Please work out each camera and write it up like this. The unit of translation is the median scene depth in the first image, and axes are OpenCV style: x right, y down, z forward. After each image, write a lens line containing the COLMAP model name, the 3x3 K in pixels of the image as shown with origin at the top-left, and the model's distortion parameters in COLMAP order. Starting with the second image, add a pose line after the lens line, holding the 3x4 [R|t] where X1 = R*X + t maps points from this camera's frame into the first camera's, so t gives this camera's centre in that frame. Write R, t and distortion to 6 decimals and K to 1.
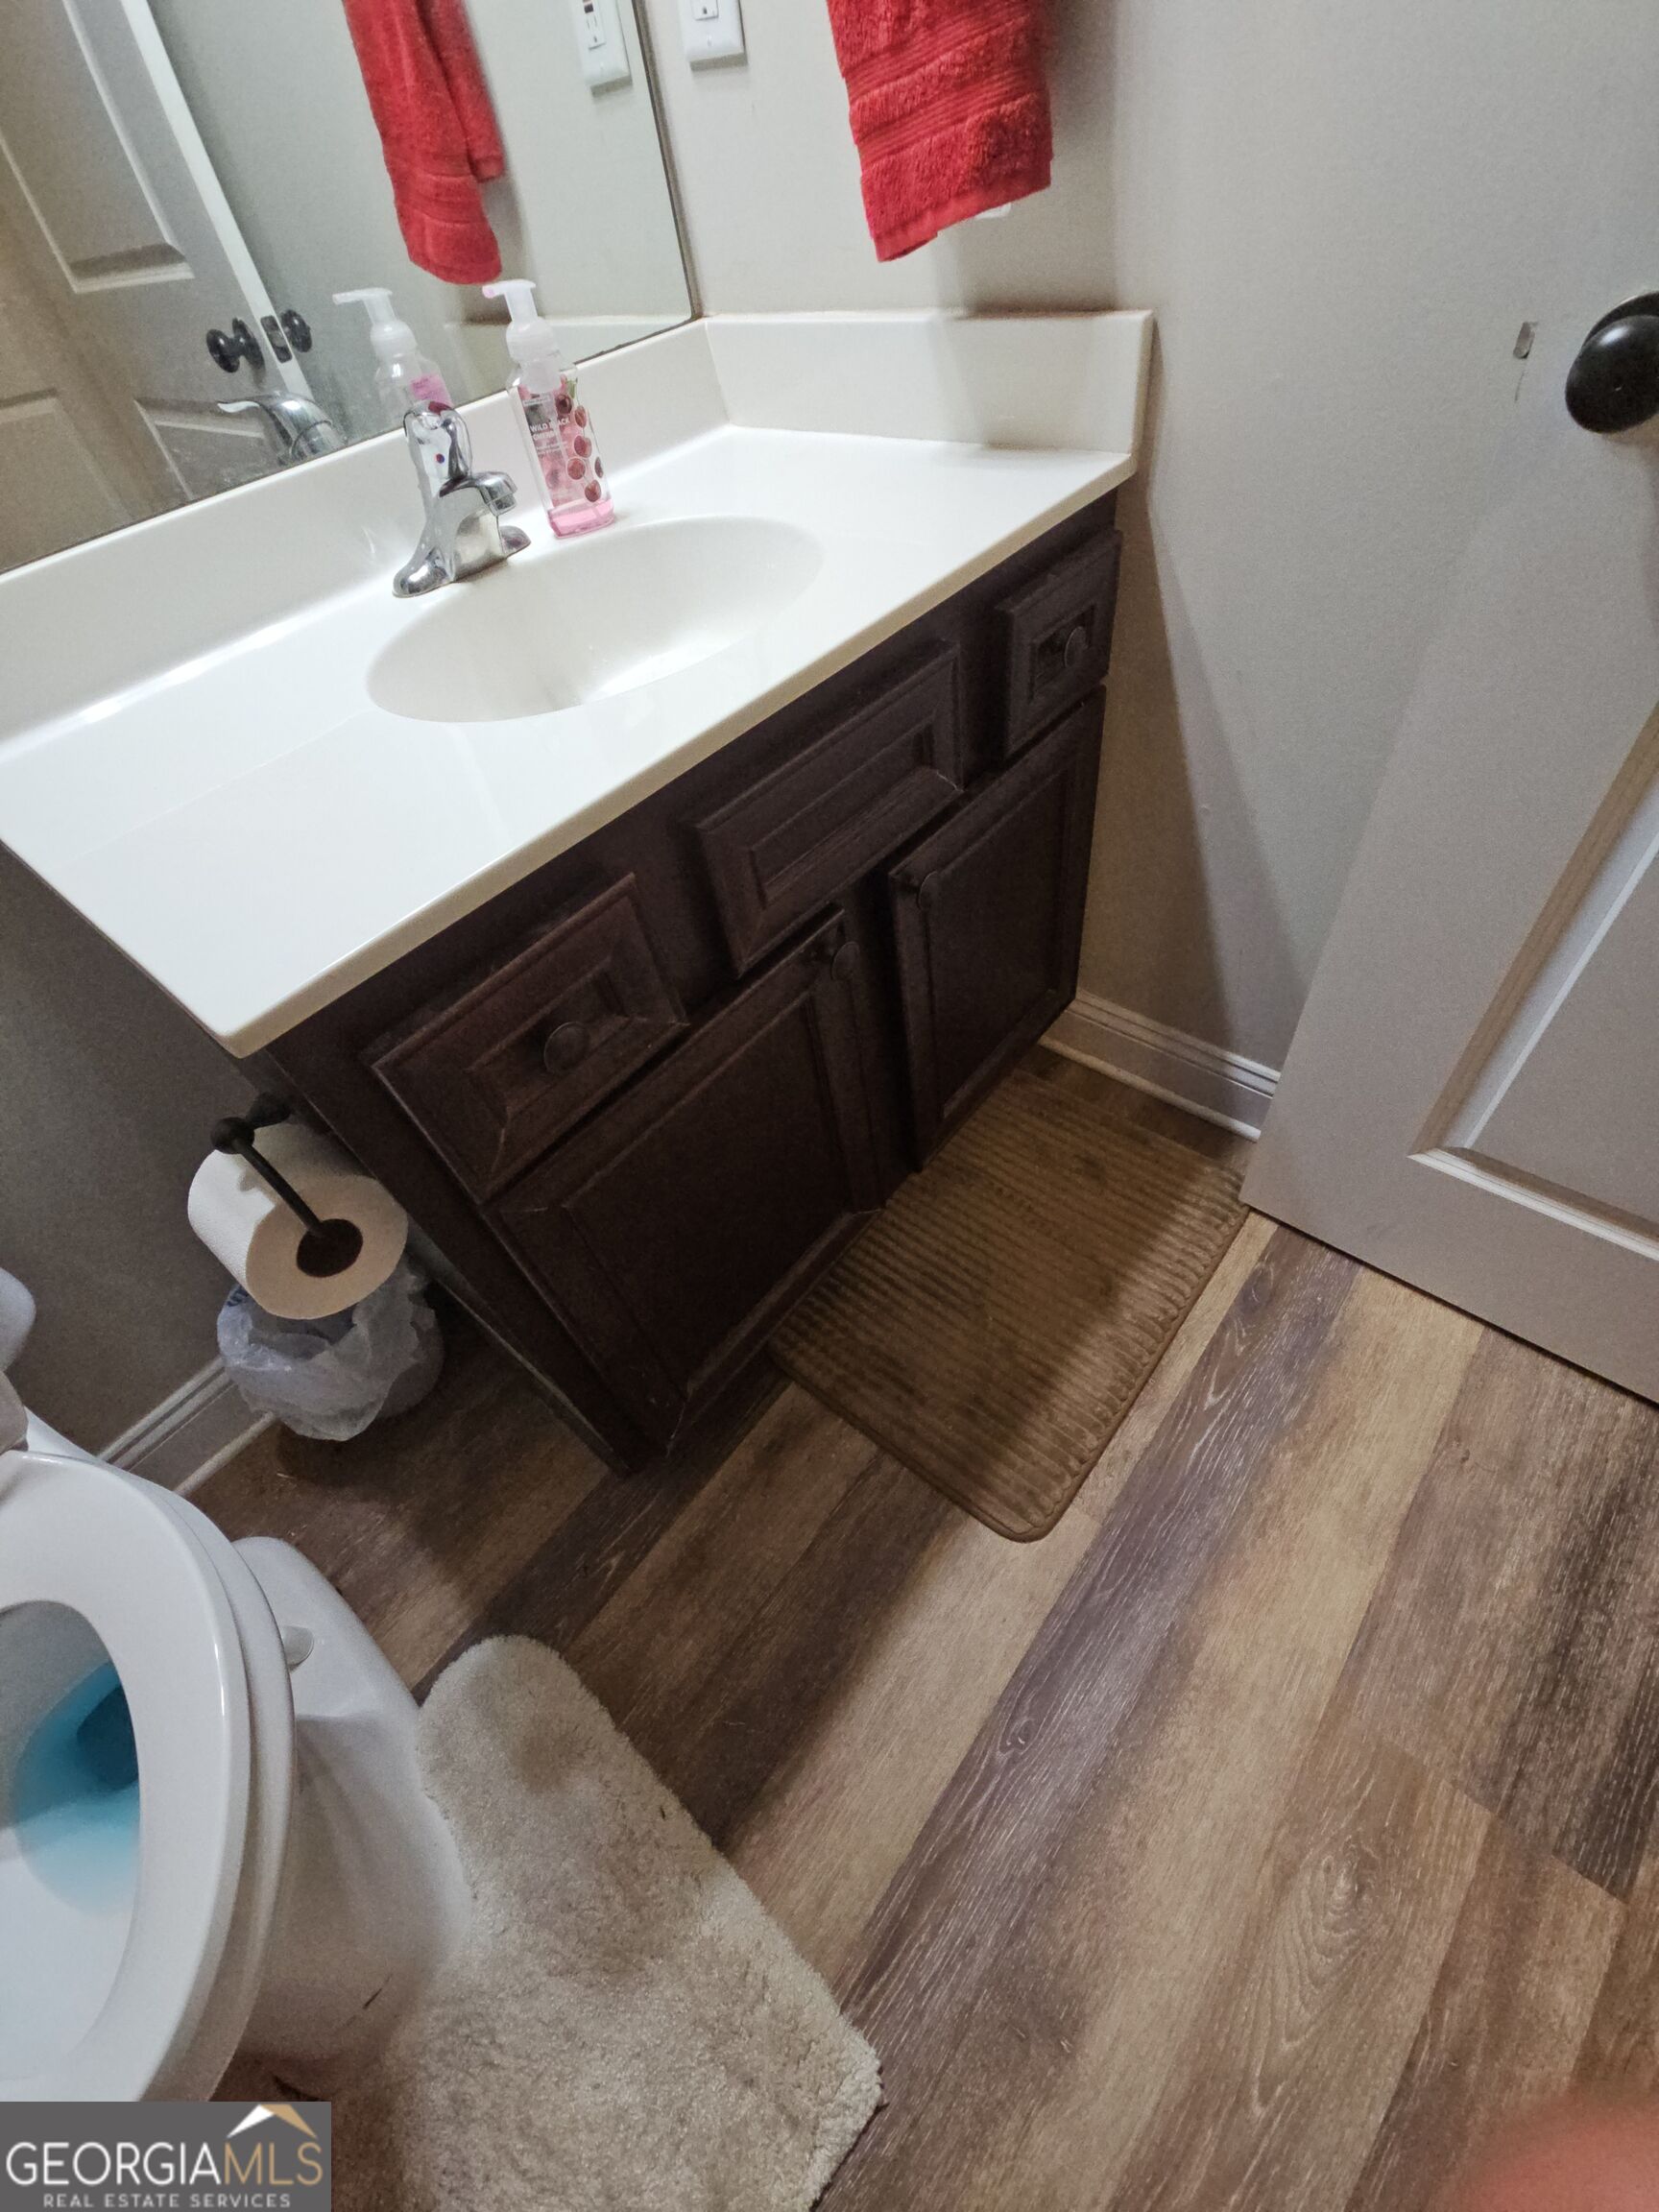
lens RADIAL K [[912.7, 0, 826.7], [0, 912.7, 1104.0], [0, 0, 1]] dist [0.000020, -0.005365]
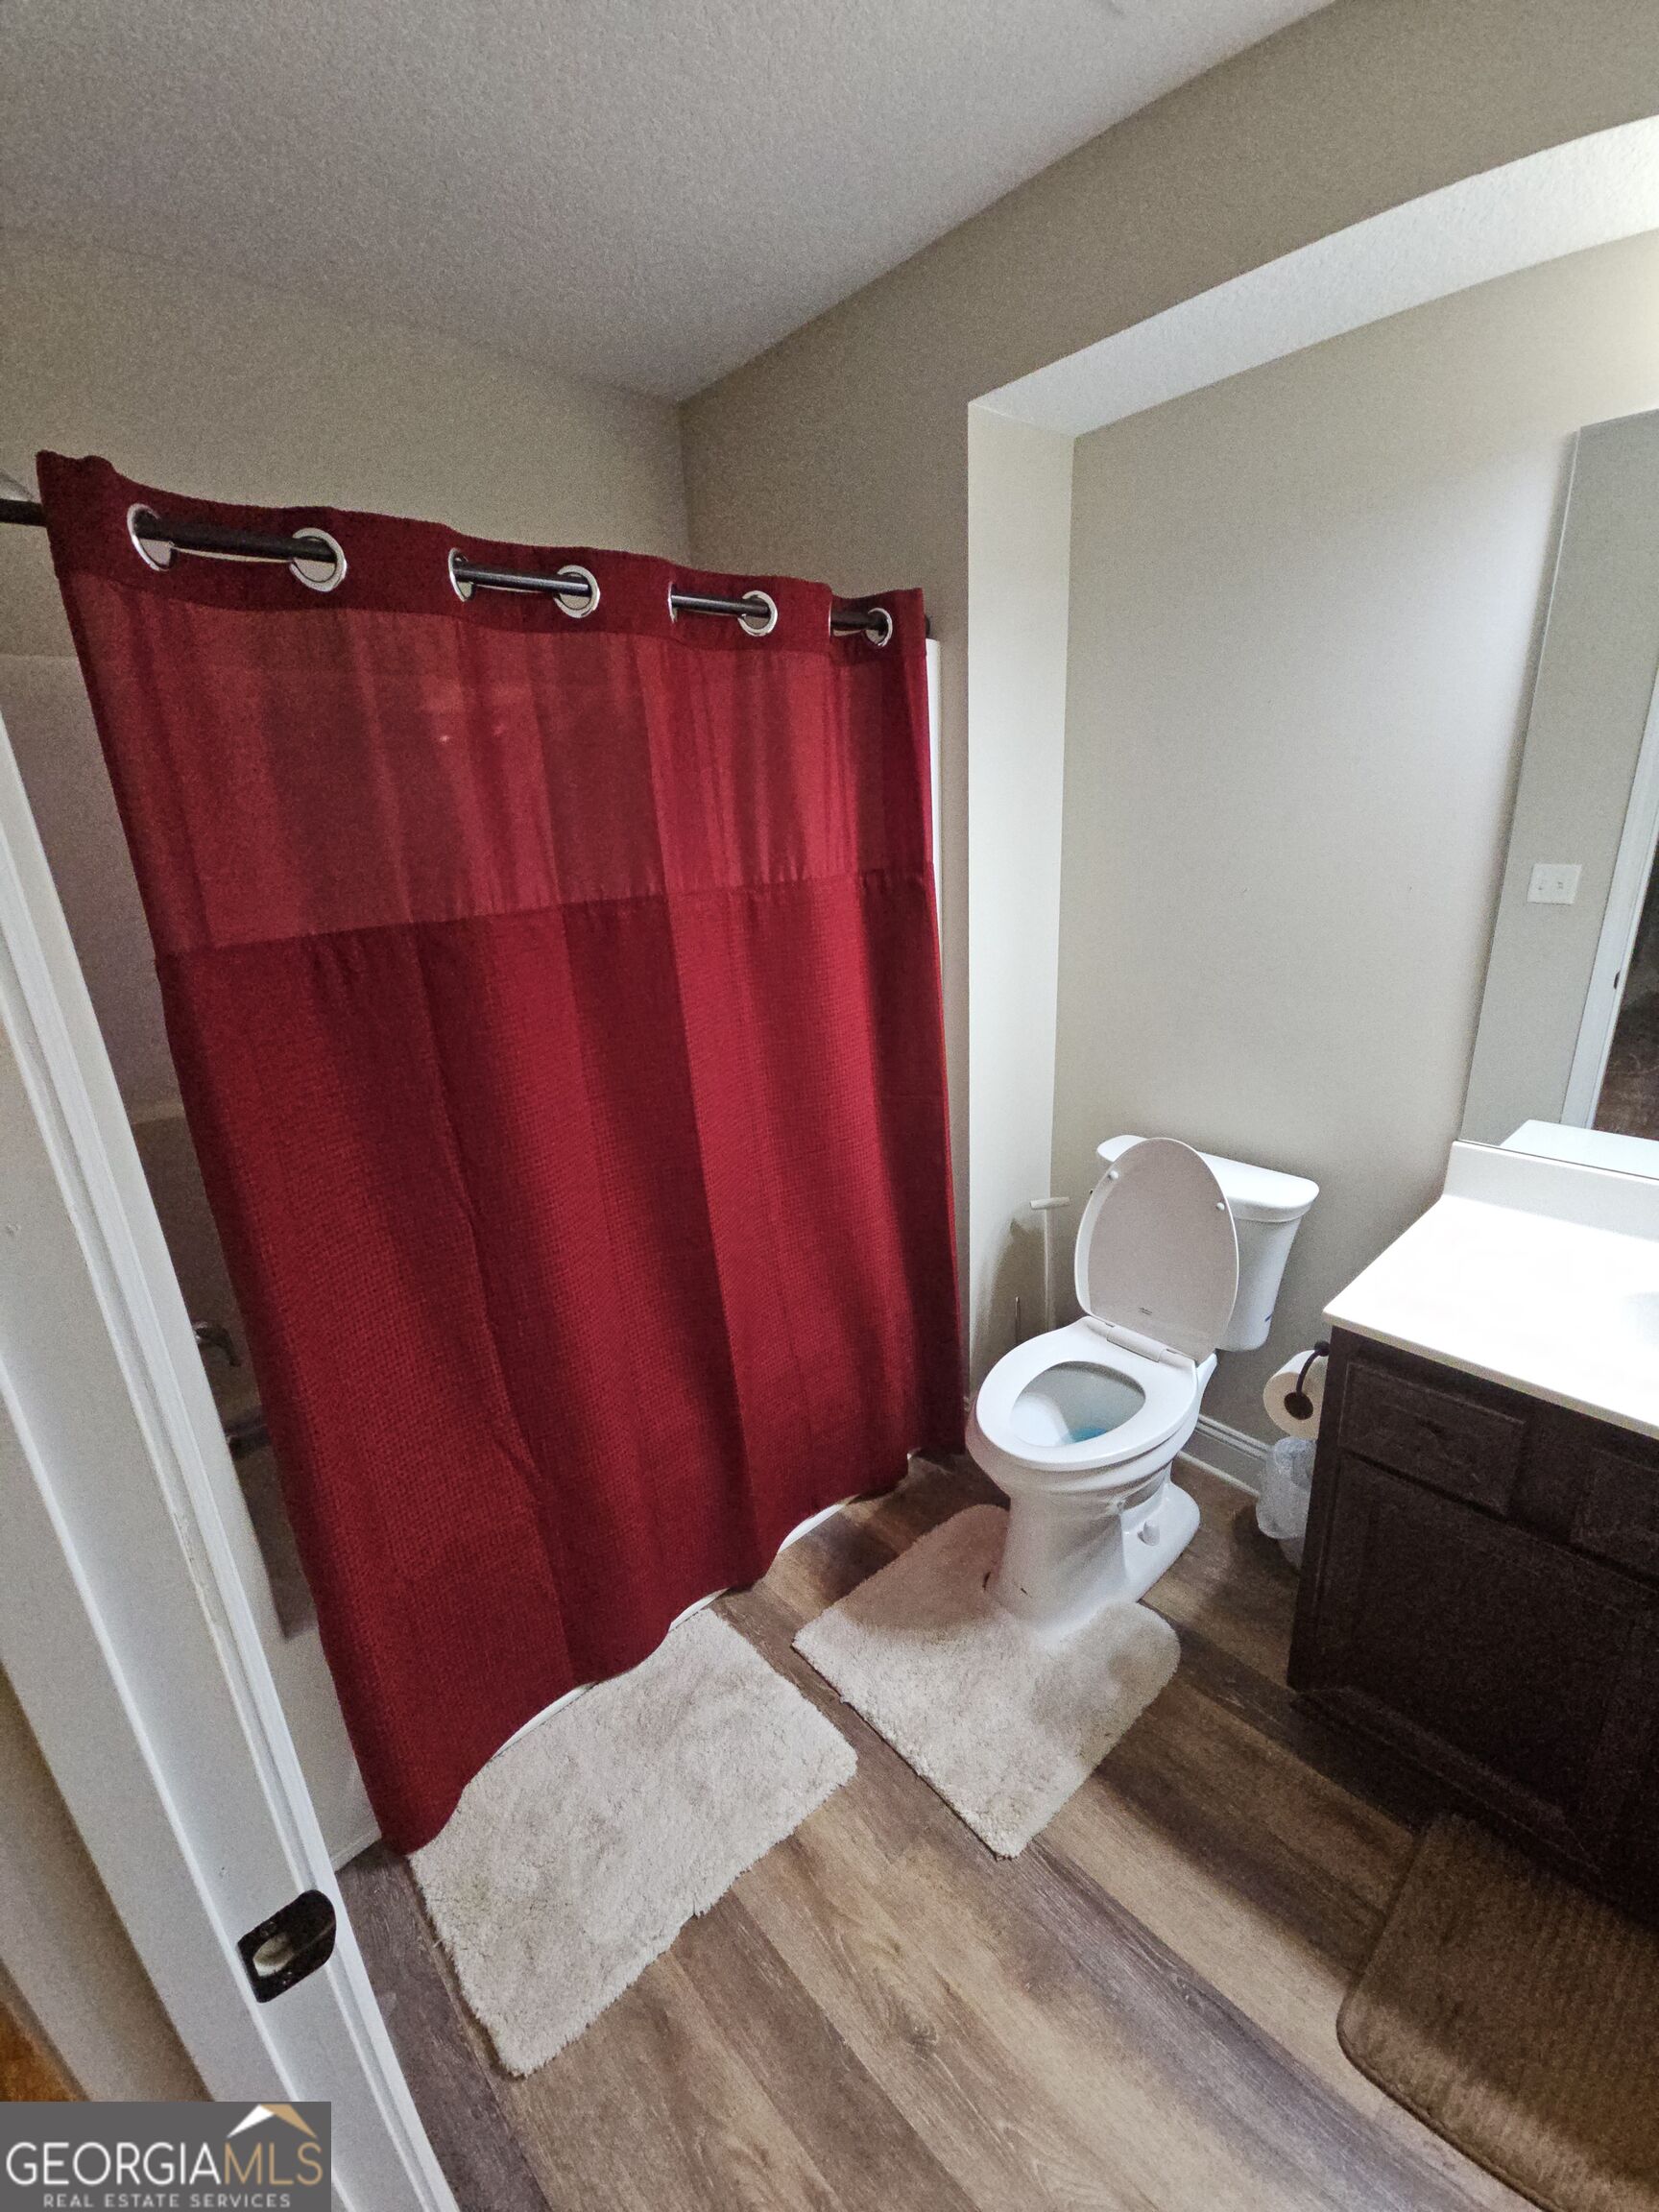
lens RADIAL K [[912.7, 0, 832.4], [0, 912.7, 1107.7], [0, 0, 1]] dist [0.000020, -0.005365]
pose [[-0.127941, 0.435736, -0.890935, 0.878922], [-0.700042, 0.596664, 0.392343, -0.247512], [0.702547, 0.673889, 0.228696, -0.560100]]
